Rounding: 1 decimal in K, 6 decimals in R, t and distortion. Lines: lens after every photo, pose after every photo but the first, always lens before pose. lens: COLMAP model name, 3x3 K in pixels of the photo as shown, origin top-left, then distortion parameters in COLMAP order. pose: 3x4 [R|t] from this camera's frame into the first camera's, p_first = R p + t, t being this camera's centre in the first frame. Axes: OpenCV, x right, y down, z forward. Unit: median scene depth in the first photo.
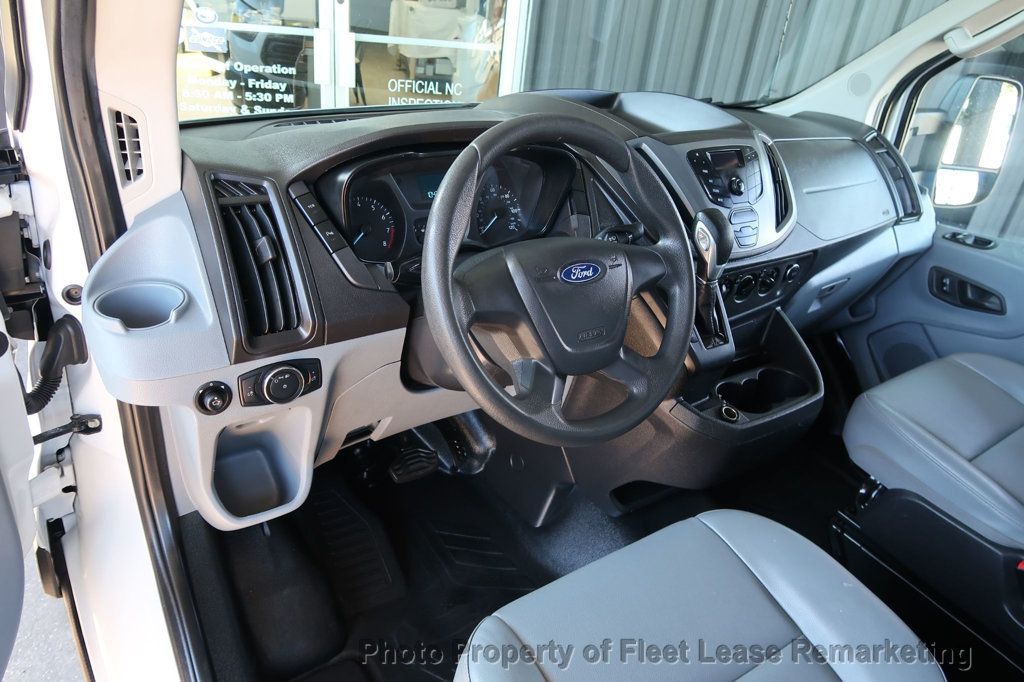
lens RADIAL K [[708.4, 0, 511.7], [0, 708.4, 340.7], [0, 0, 1]] dist [-0.017555, 0.002910]
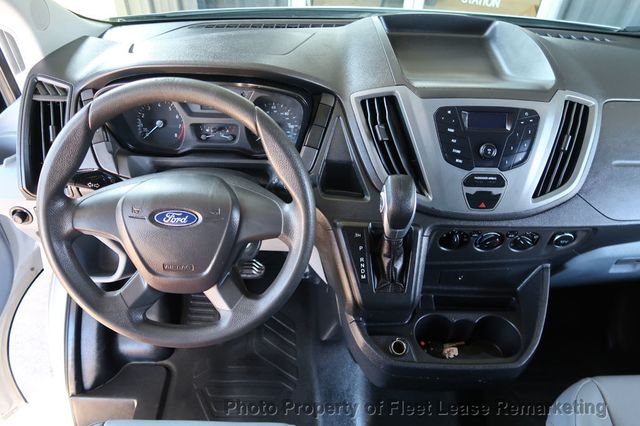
lens RADIAL K [[444.9, 0, 319.8], [0, 444.9, 210.3], [0, 0, 1]] dist [-0.033827, 0.019500]
pose [[0.821406, 0.321036, -0.471410, 0.457608], [-0.225407, 0.941977, 0.248739, -0.247231], [0.523912, -0.098057, 0.846110, 0.344146]]
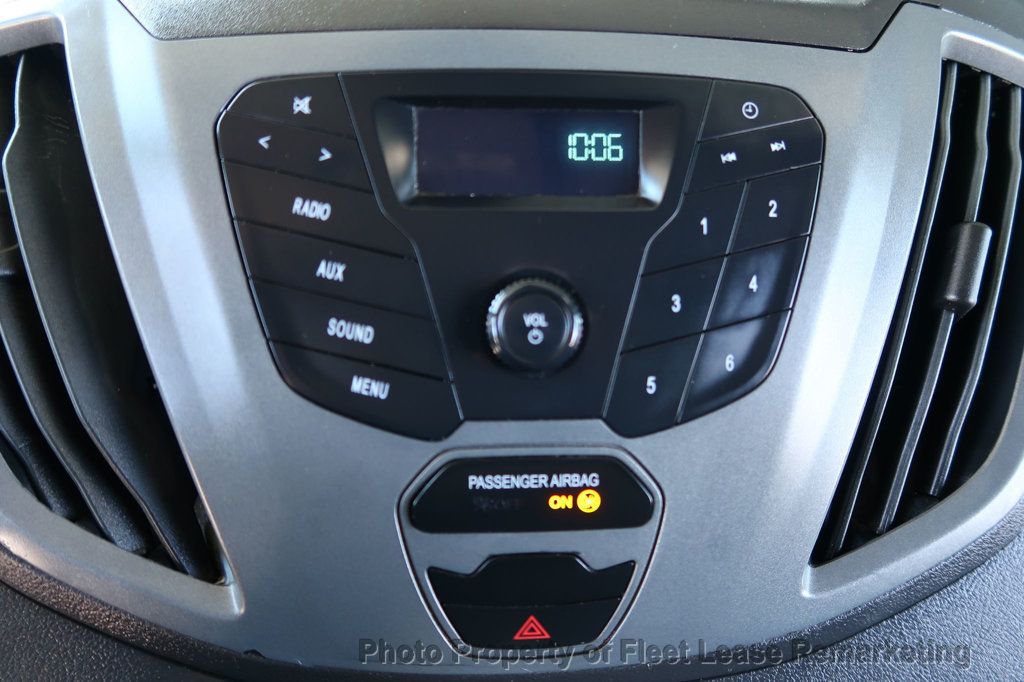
lens RADIAL K [[711.9, 0, 514.5], [0, 711.9, 342.8], [0, 0, 1]] dist [-0.033827, 0.019500]
pose [[0.851526, 0.264309, -0.452817, 0.403408], [-0.205832, 0.962825, 0.174930, -0.248841], [0.482220, -0.055753, 0.874274, 0.868879]]
